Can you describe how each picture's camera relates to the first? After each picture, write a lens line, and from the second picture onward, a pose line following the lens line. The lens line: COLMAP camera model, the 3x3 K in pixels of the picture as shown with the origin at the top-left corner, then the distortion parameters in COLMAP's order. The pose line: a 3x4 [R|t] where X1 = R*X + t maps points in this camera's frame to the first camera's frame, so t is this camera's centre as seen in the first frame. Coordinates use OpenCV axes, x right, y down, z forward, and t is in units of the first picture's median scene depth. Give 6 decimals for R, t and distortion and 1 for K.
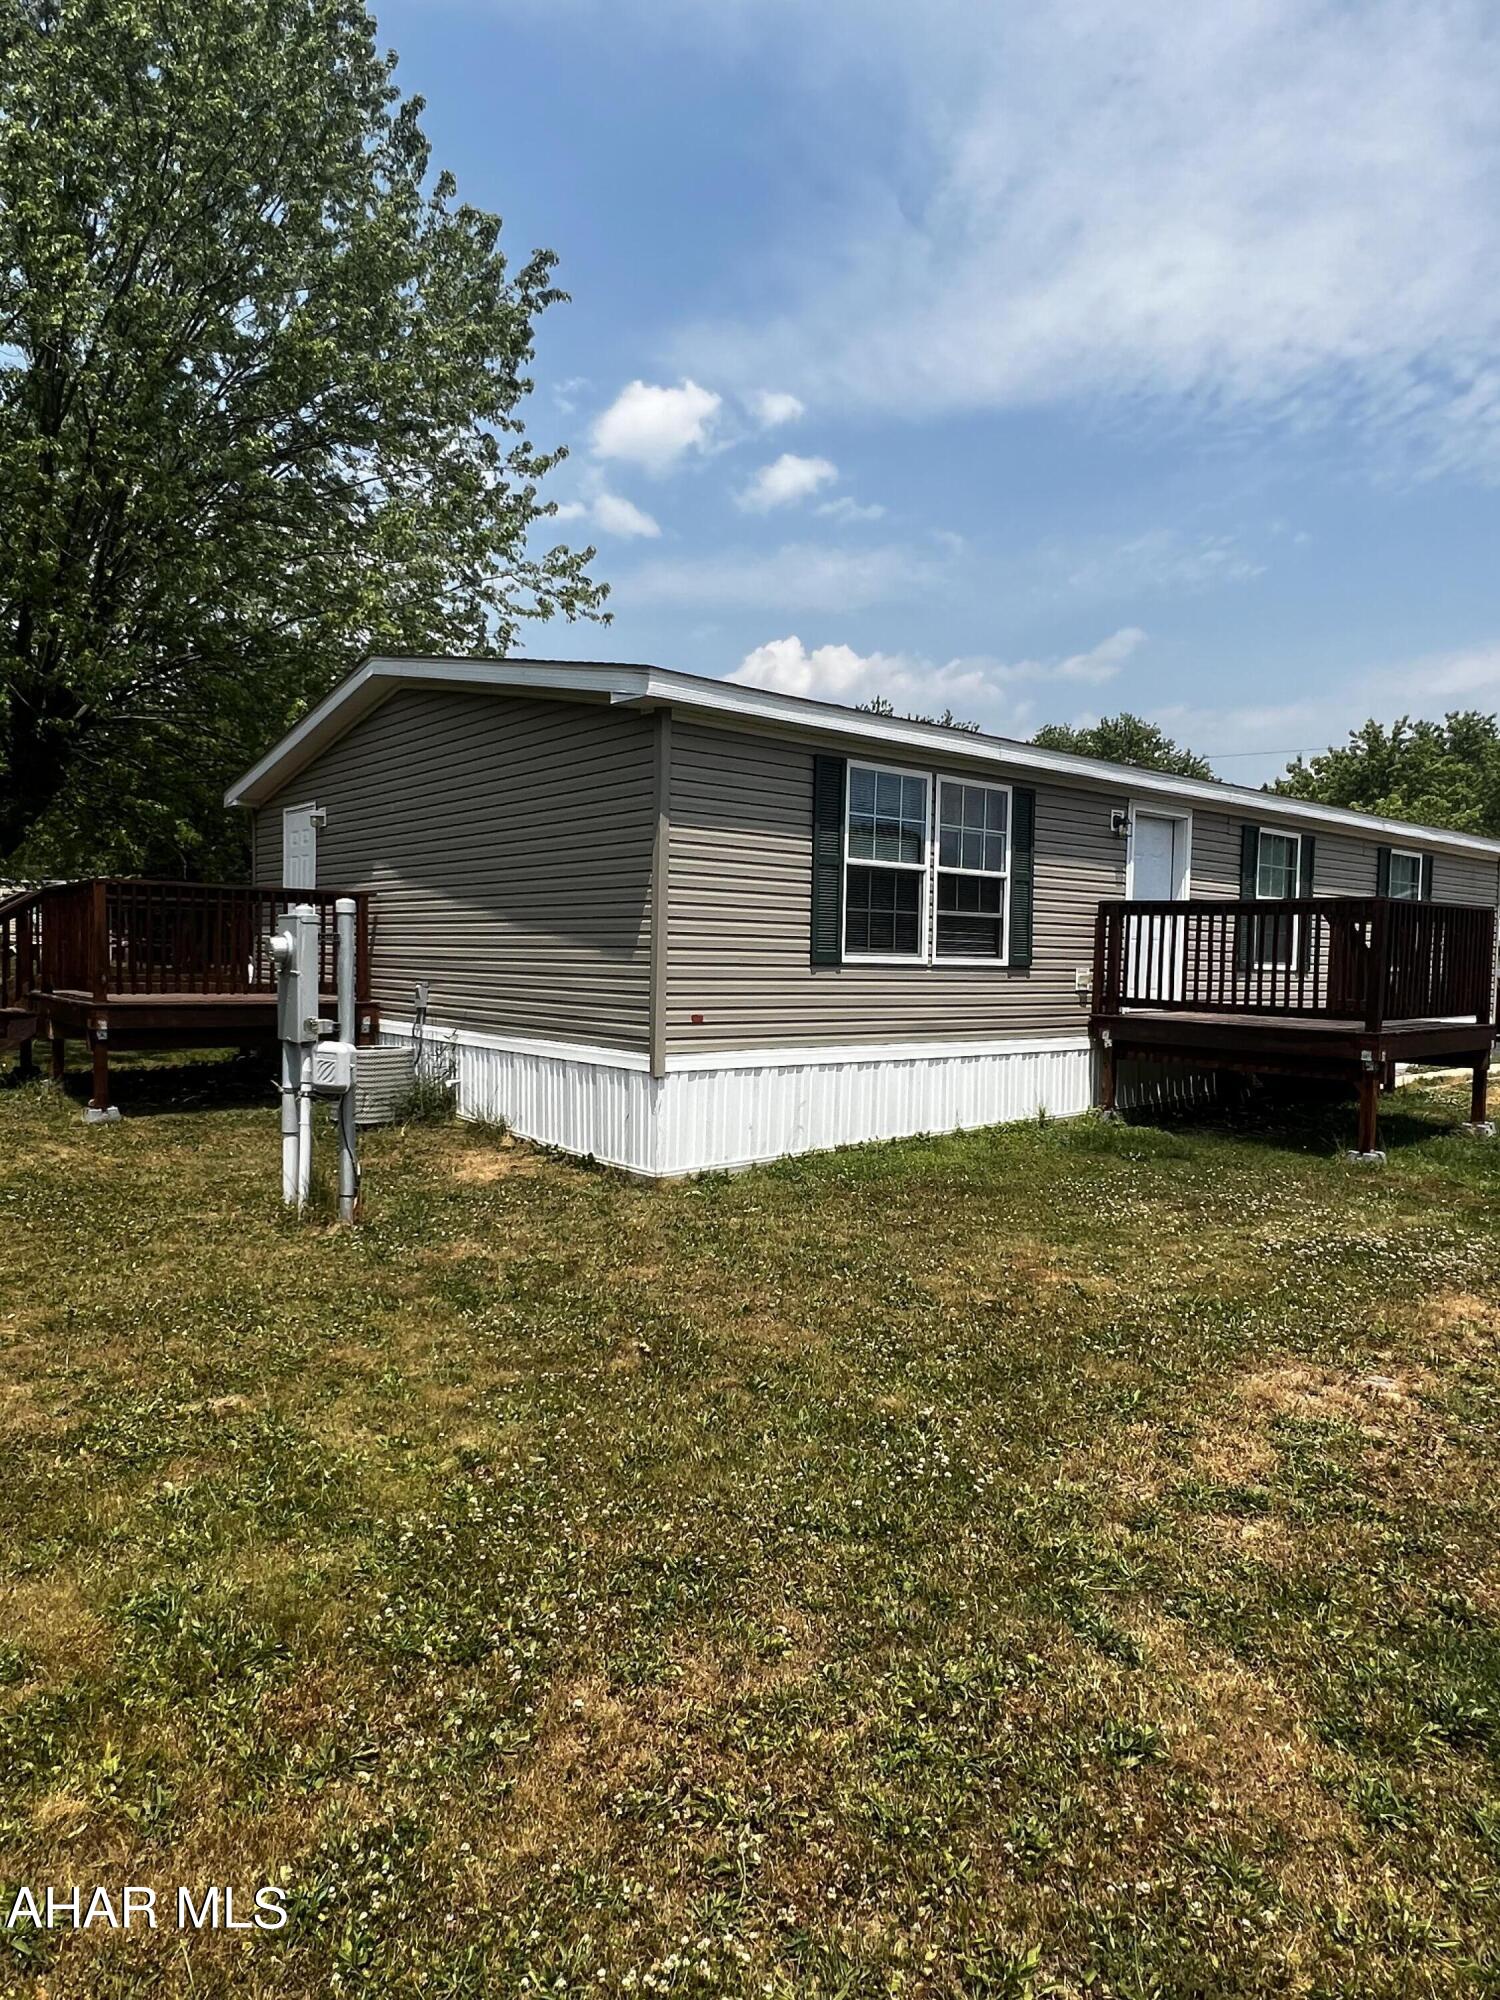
lens RADIAL K [[1225.9, 0, 750.0], [0, 1225.9, 1000.0], [0, 0, 1]] dist [-0.001417, -0.000180]
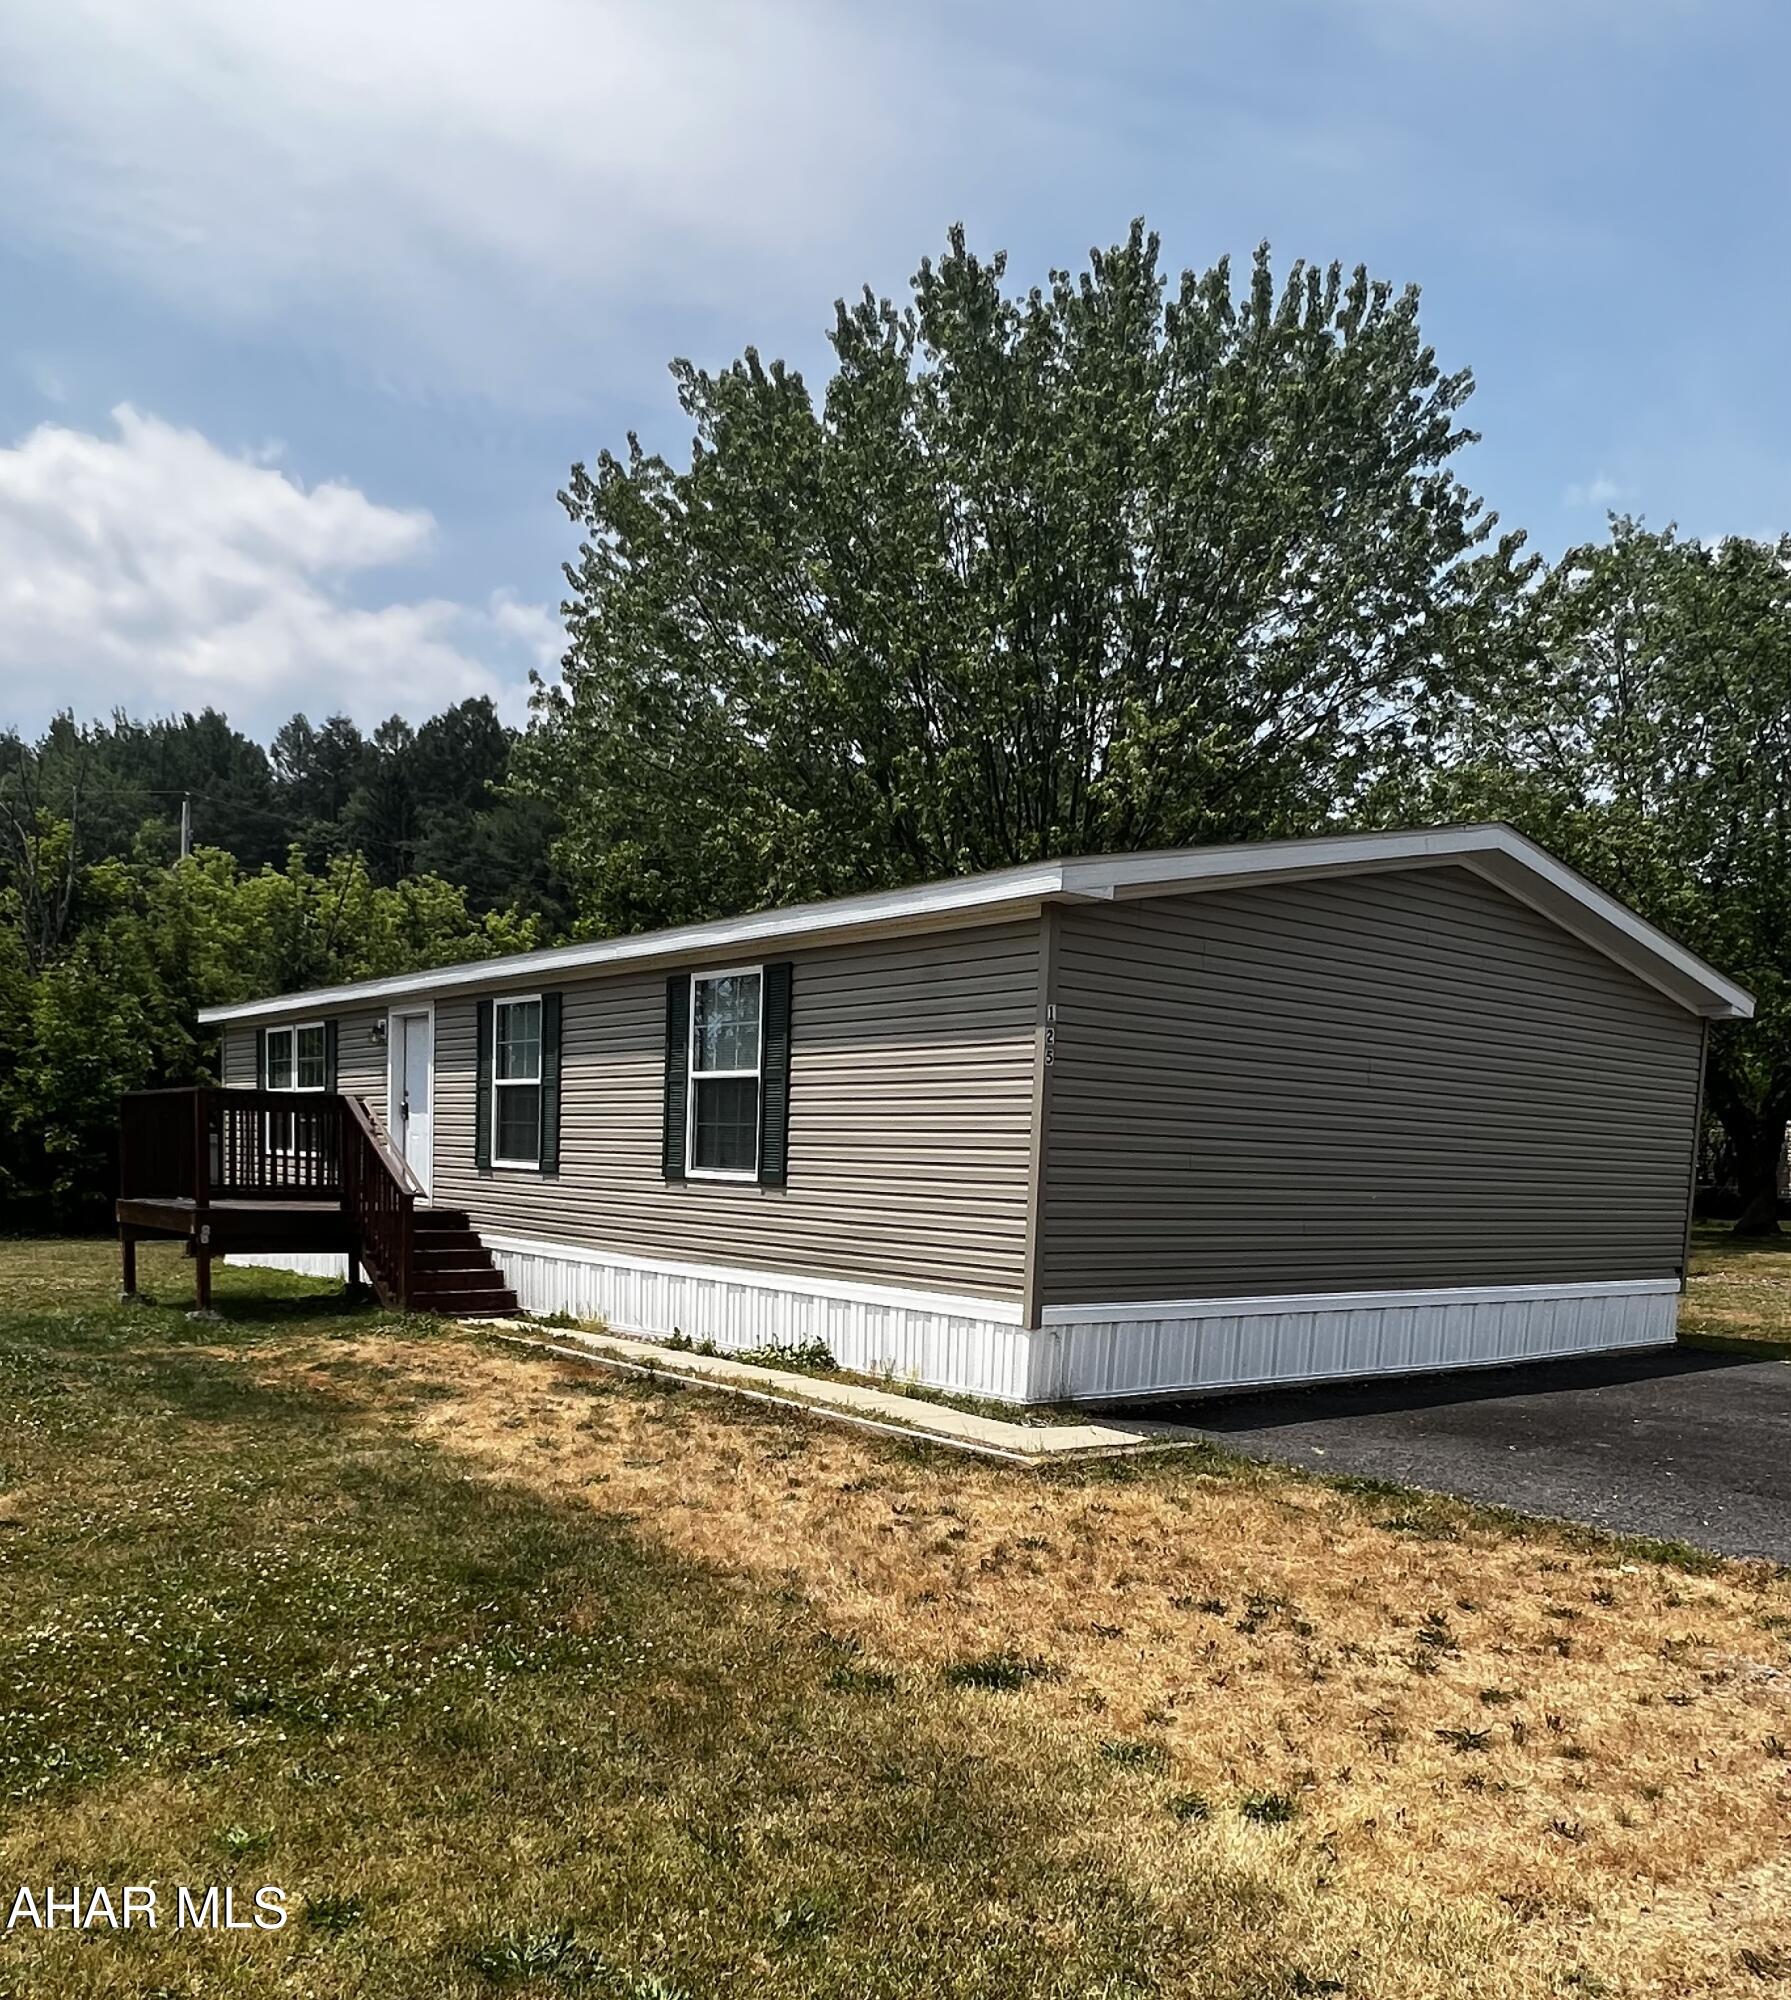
lens RADIAL K [[1598.6, 0, 895.5], [0, 1598.6, 1000.0], [0, 0, 1]] dist [-0.002301, -0.000399]
pose [[-0.011115, -0.132878, -0.991070, 1.393424], [-0.088617, 0.987362, -0.131387, -0.017222], [0.996004, 0.086366, -0.022750, 1.194844]]
